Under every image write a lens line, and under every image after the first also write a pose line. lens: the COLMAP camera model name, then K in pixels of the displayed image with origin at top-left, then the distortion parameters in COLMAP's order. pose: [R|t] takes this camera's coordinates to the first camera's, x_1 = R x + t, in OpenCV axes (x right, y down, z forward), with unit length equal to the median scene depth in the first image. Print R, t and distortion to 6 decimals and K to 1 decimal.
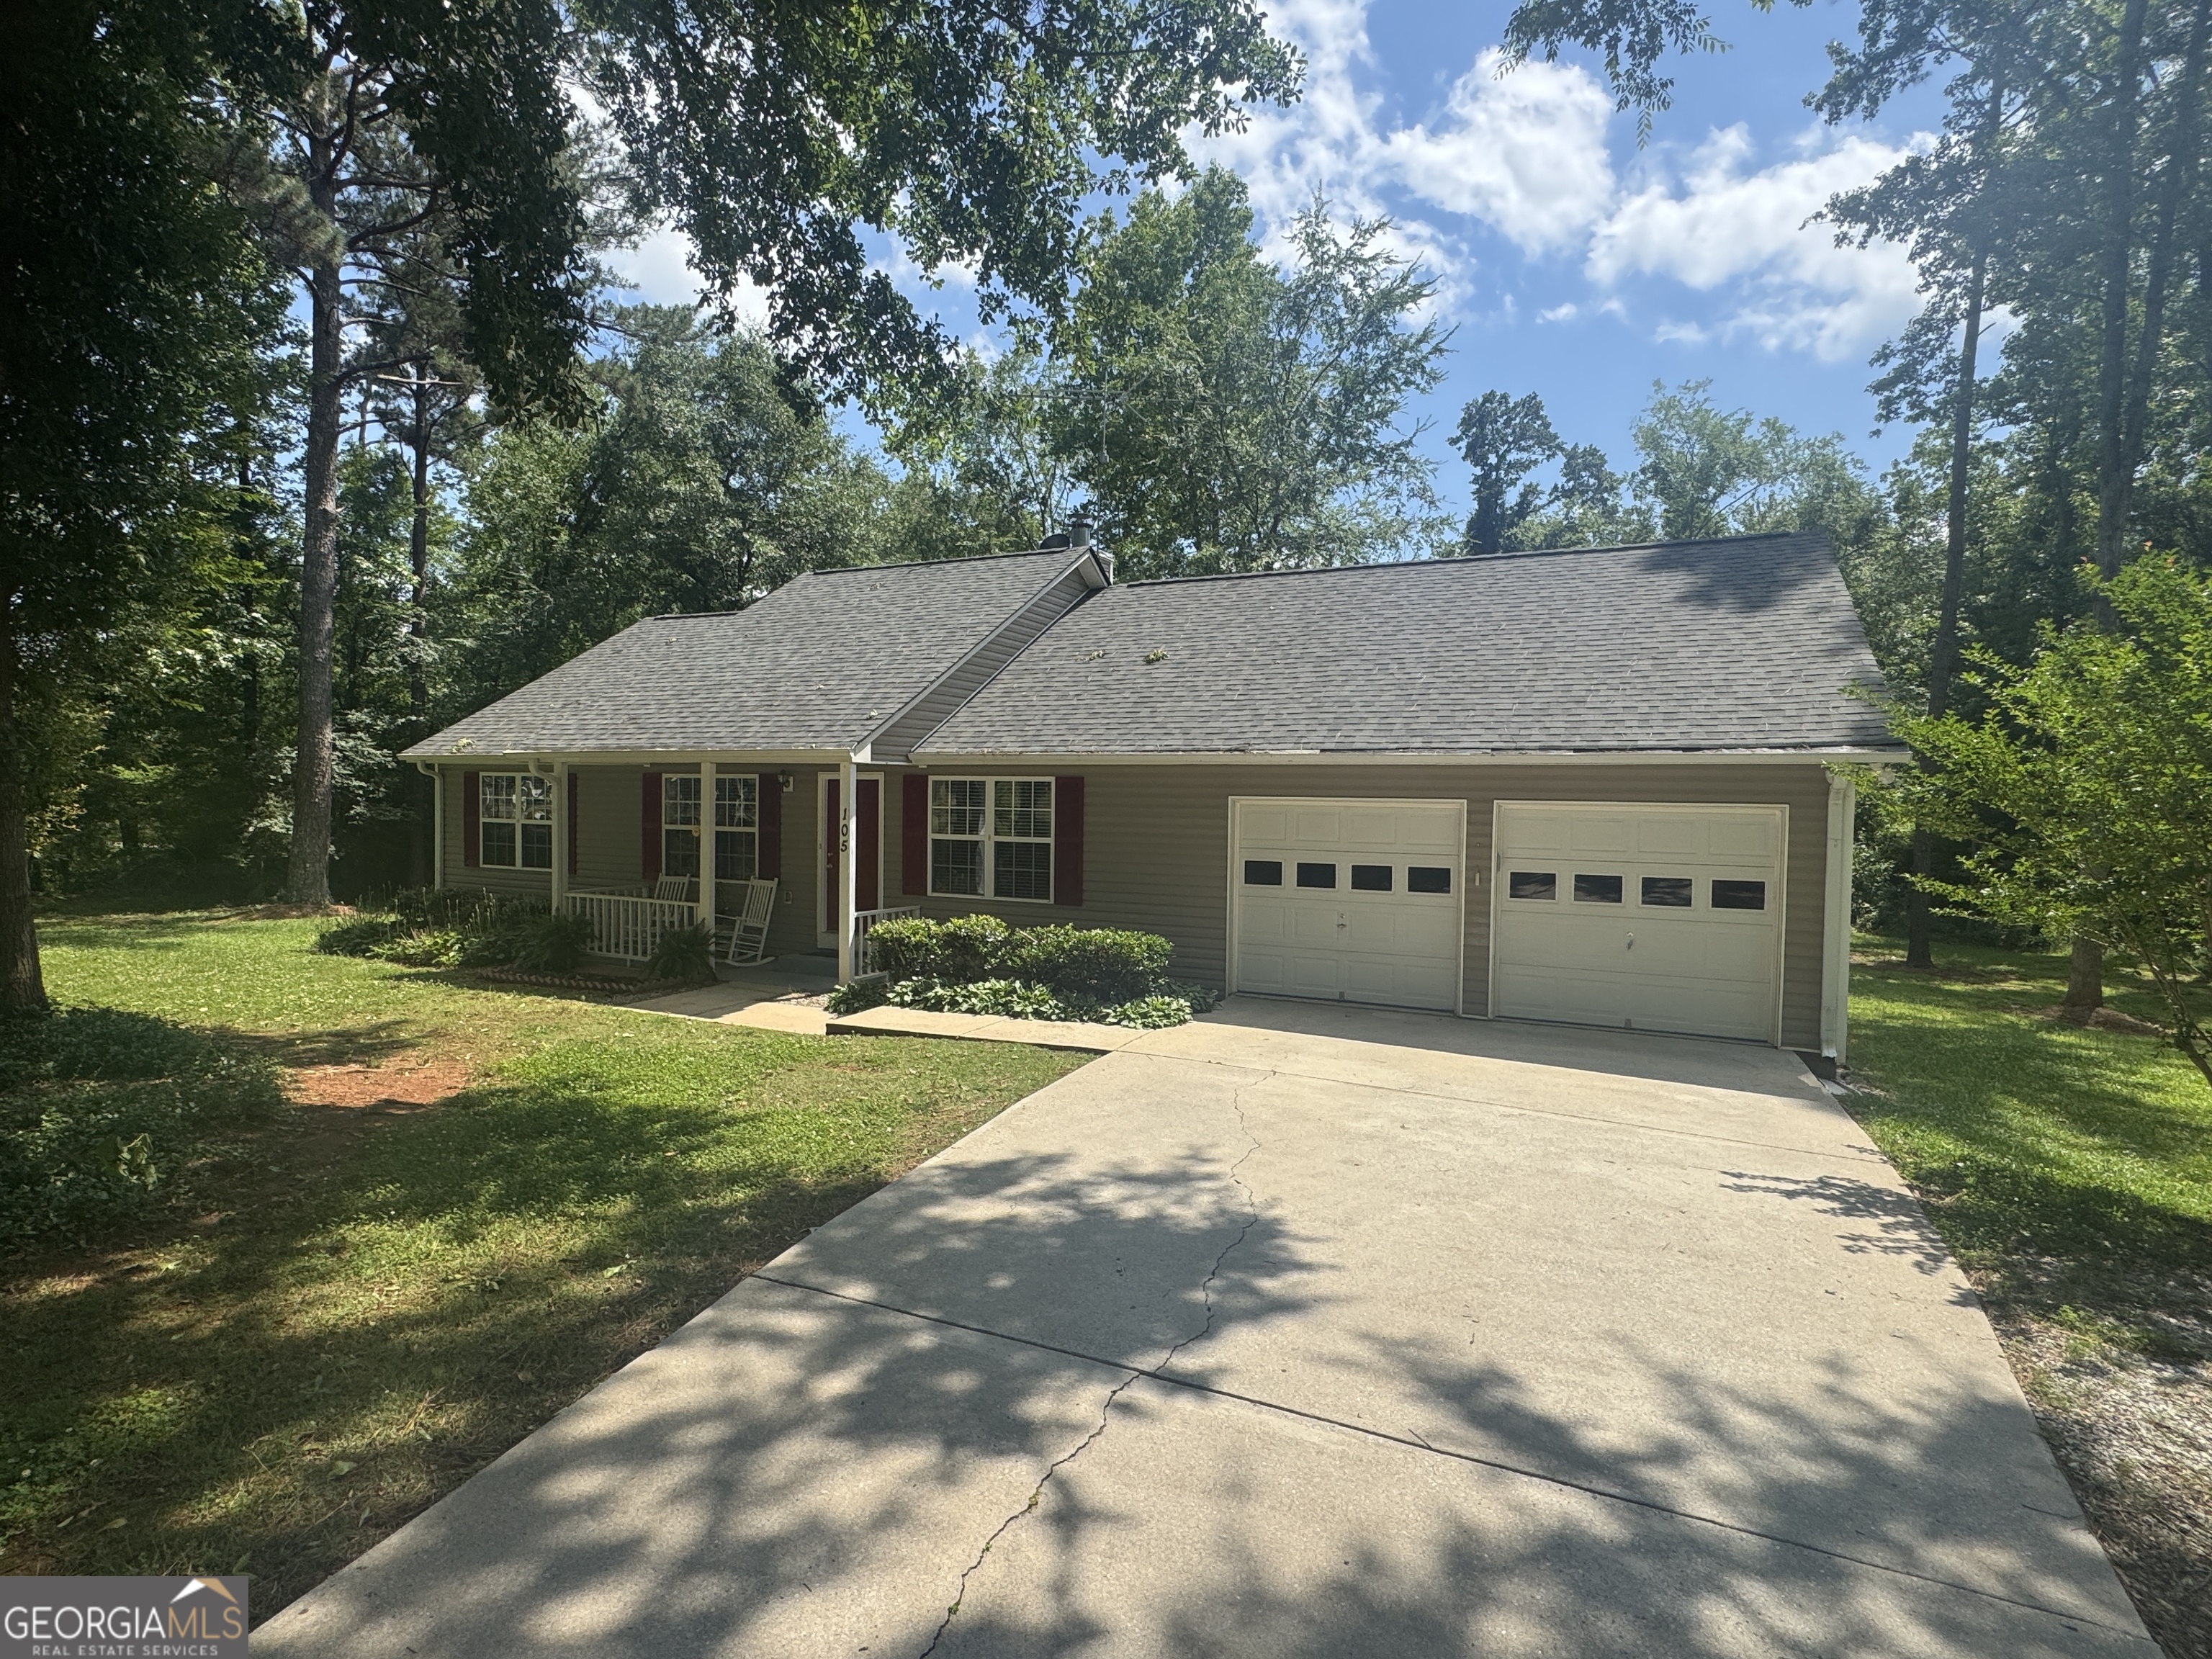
lens RADIAL K [[1111.0, 0, 1103.2], [0, 1111.0, 844.3], [0, 0, 1]] dist [-0.005416, 0.001605]
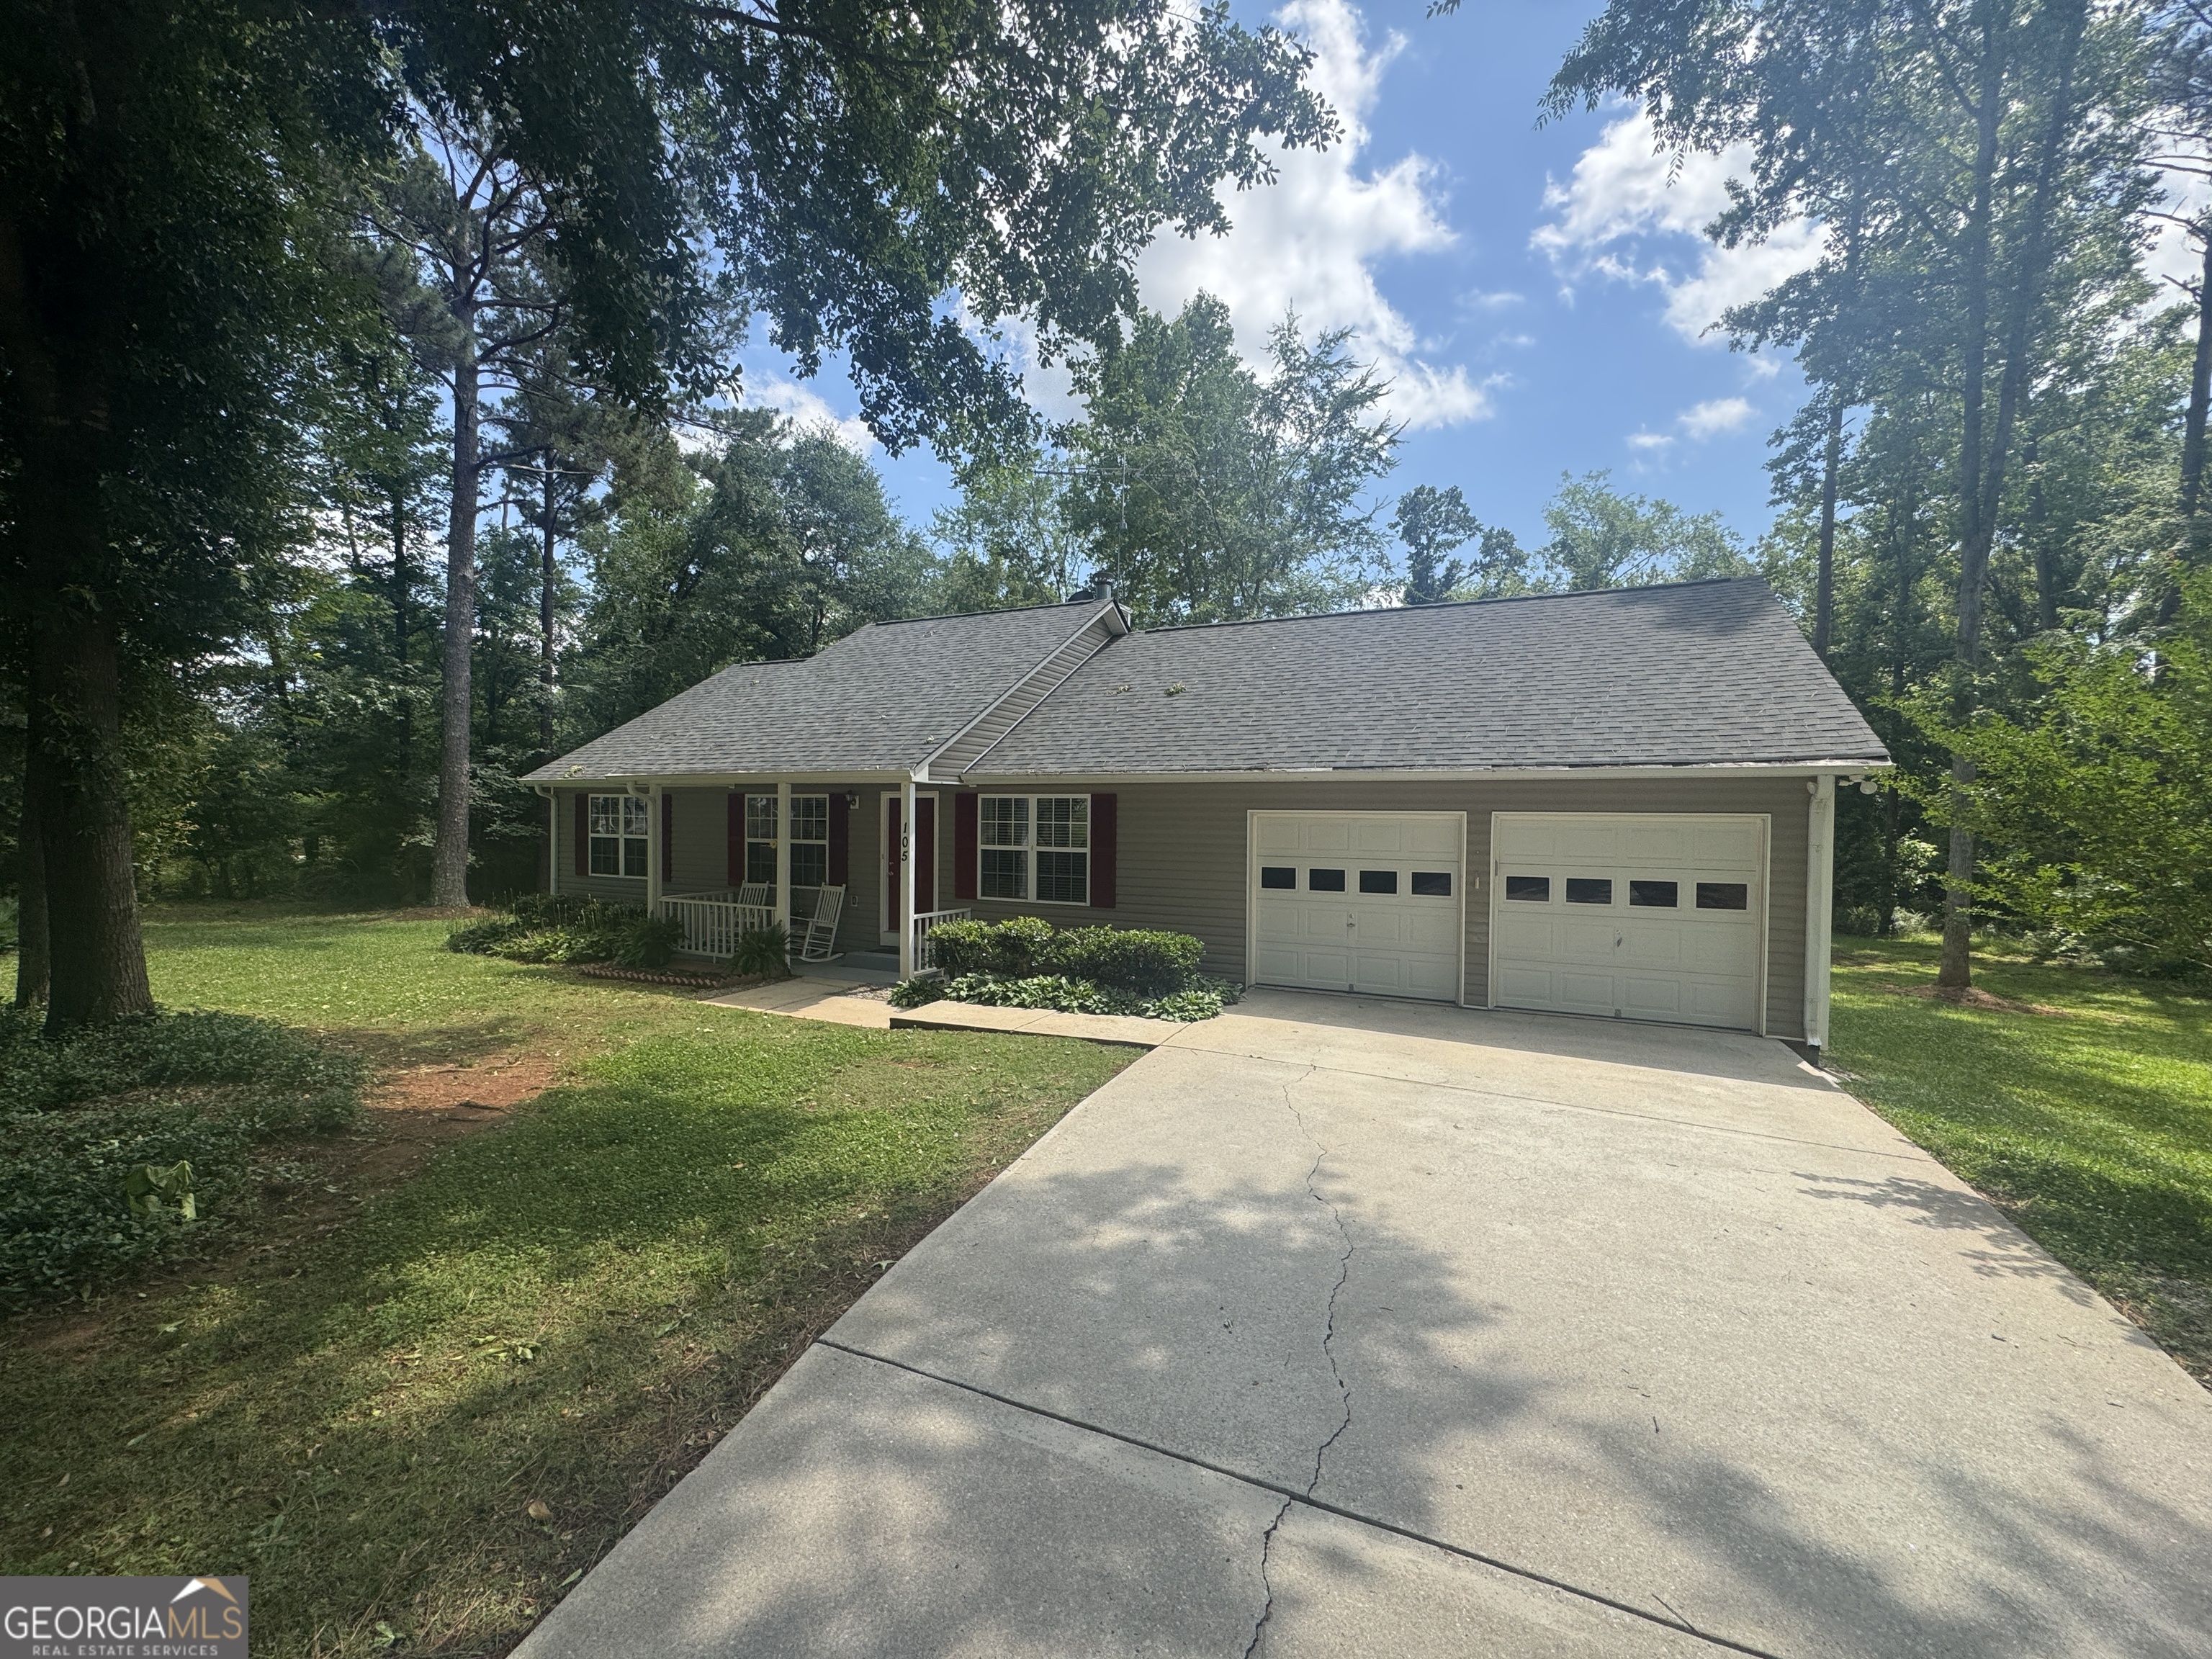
lens RADIAL K [[875.0, 0, 1108.5], [0, 875.0, 831.7], [0, 0, 1]] dist [-0.003897, 0.000719]
pose [[0.999943, -0.005580, 0.009134, -0.032663], [0.005797, 0.999696, -0.023974, -0.000756], [-0.008997, 0.024026, 0.999671, 0.104772]]
